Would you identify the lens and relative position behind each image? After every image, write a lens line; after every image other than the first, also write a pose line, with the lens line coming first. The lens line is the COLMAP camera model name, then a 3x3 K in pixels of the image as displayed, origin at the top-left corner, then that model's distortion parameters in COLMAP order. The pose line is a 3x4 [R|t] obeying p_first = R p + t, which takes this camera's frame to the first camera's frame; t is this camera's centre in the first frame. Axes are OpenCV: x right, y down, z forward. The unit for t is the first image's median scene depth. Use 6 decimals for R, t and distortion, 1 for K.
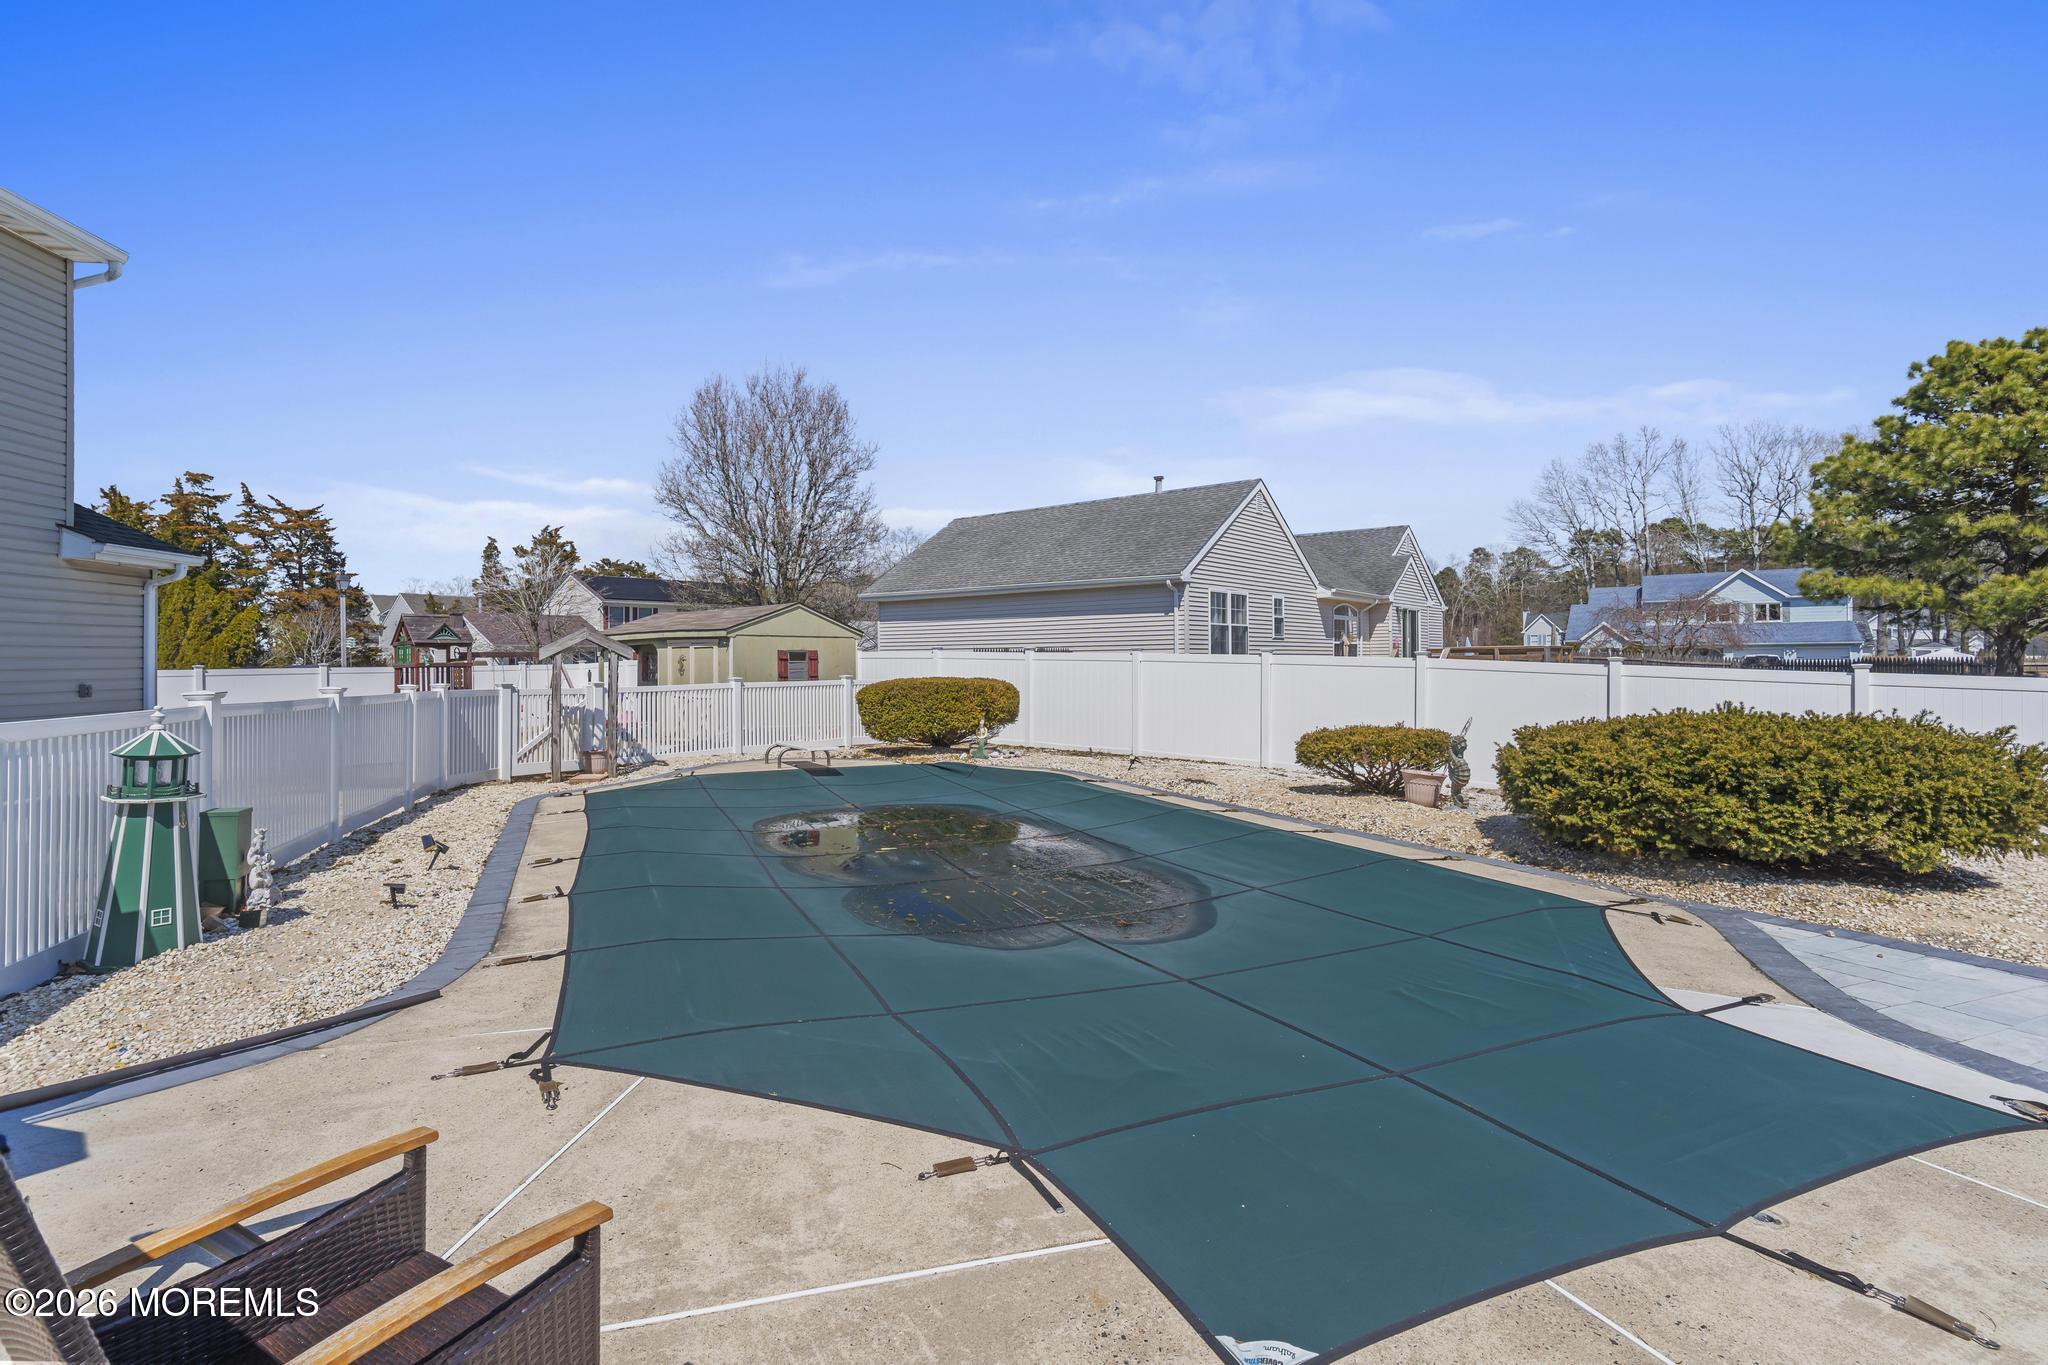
lens RADIAL K [[990.1, 0, 1019.8], [0, 990.1, 668.2], [0, 0, 1]] dist [0.004910, 0.000913]
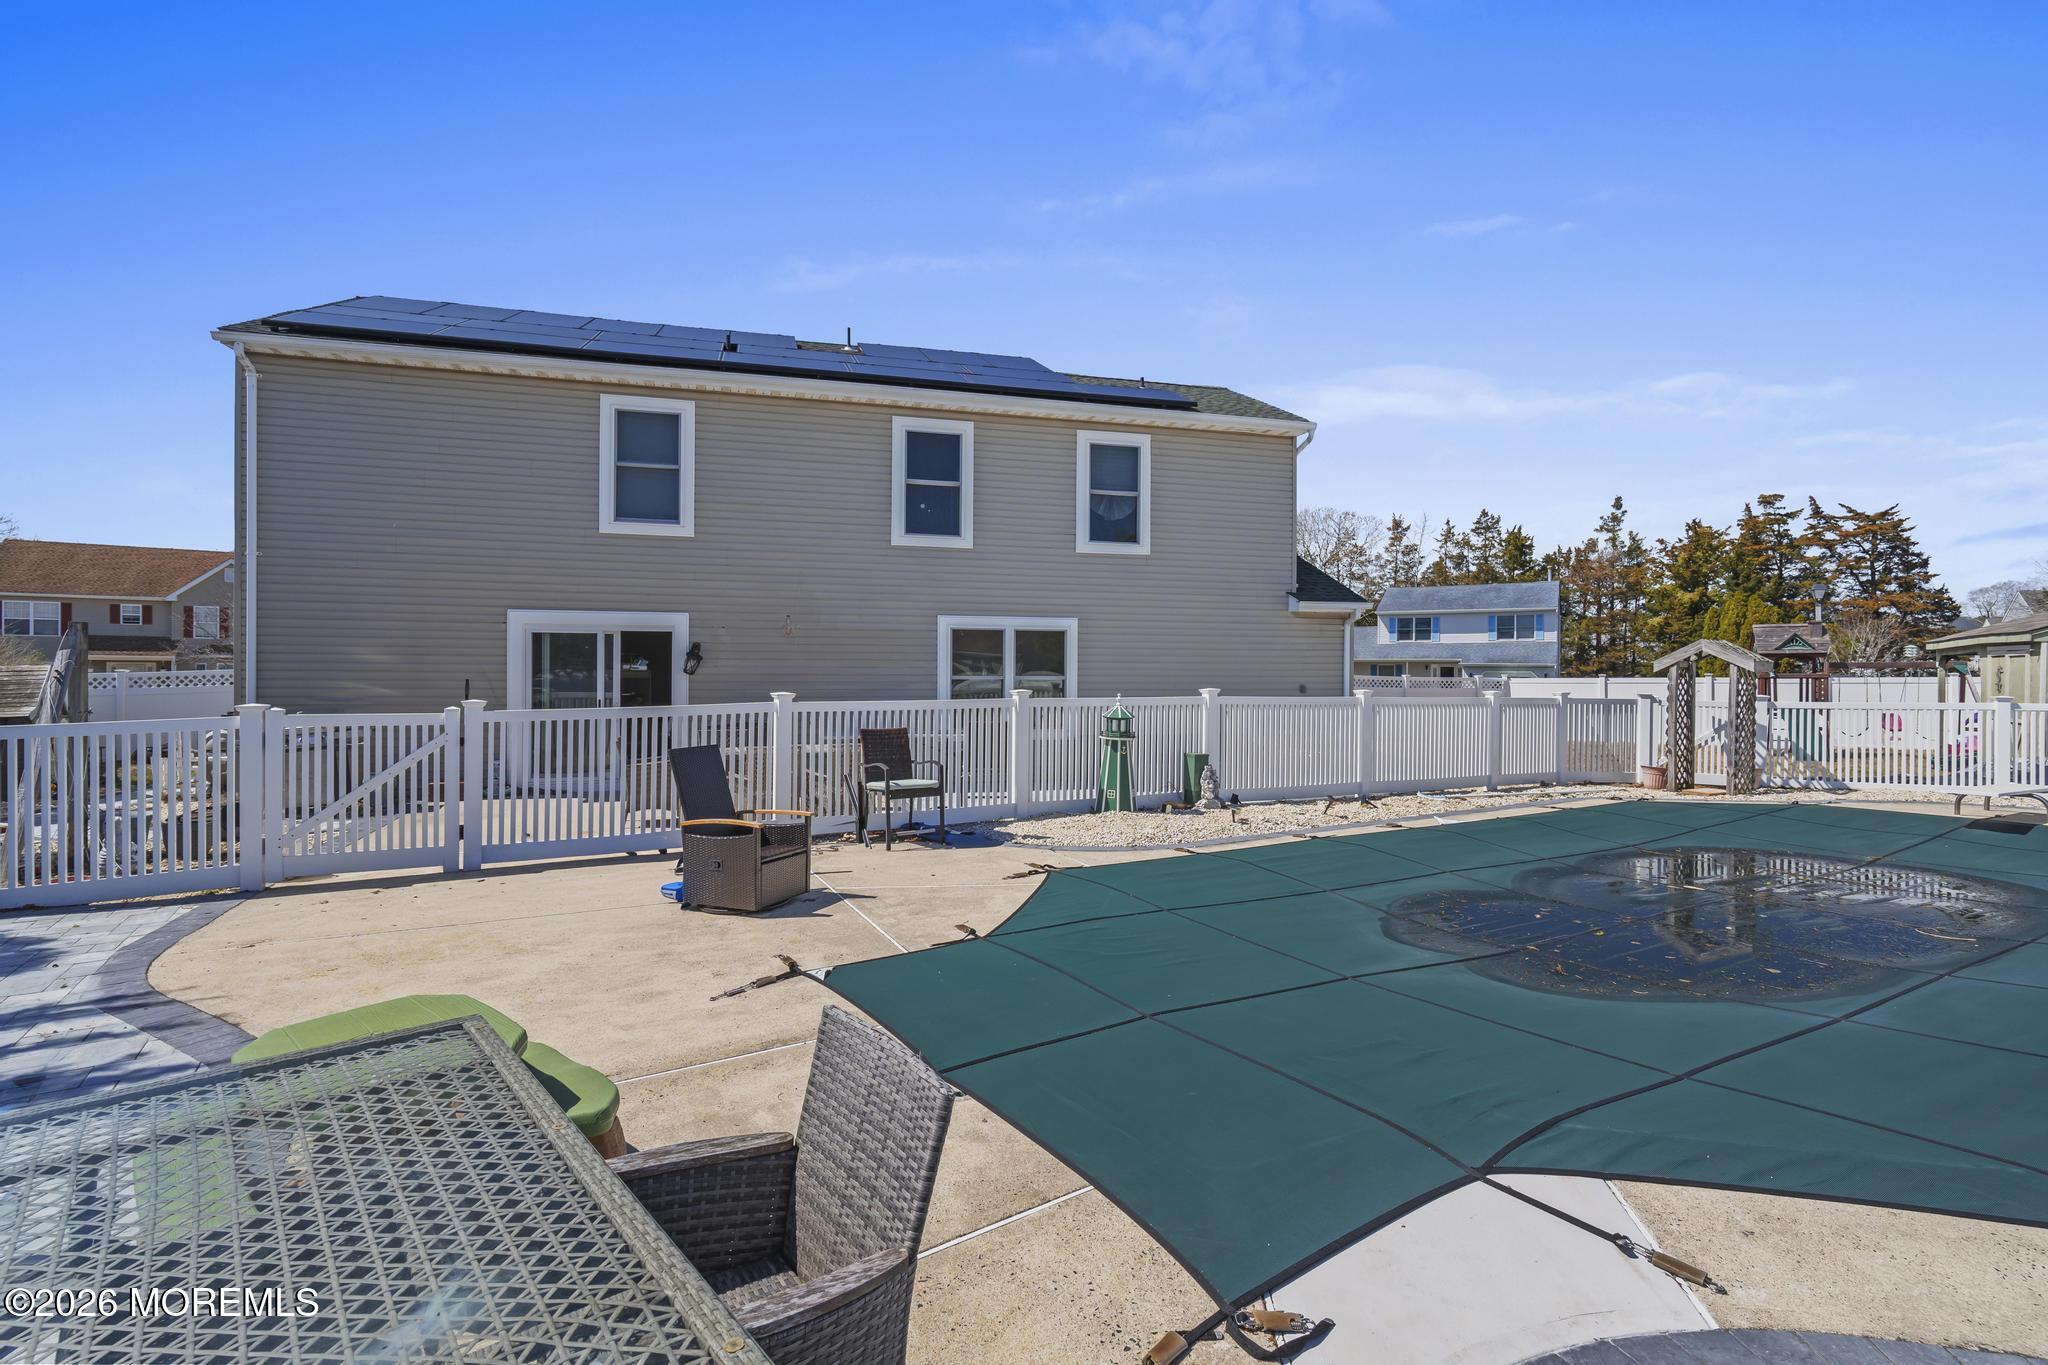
lens RADIAL K [[990.1, 0, 1018.8], [0, 990.1, 678.7], [0, 0, 1]] dist [0.004910, 0.000913]
pose [[0.148969, 0.011433, -0.988776, 0.107311], [-0.010446, 0.999896, 0.009988, -0.001115], [0.988787, 0.008841, 0.149073, 0.045290]]
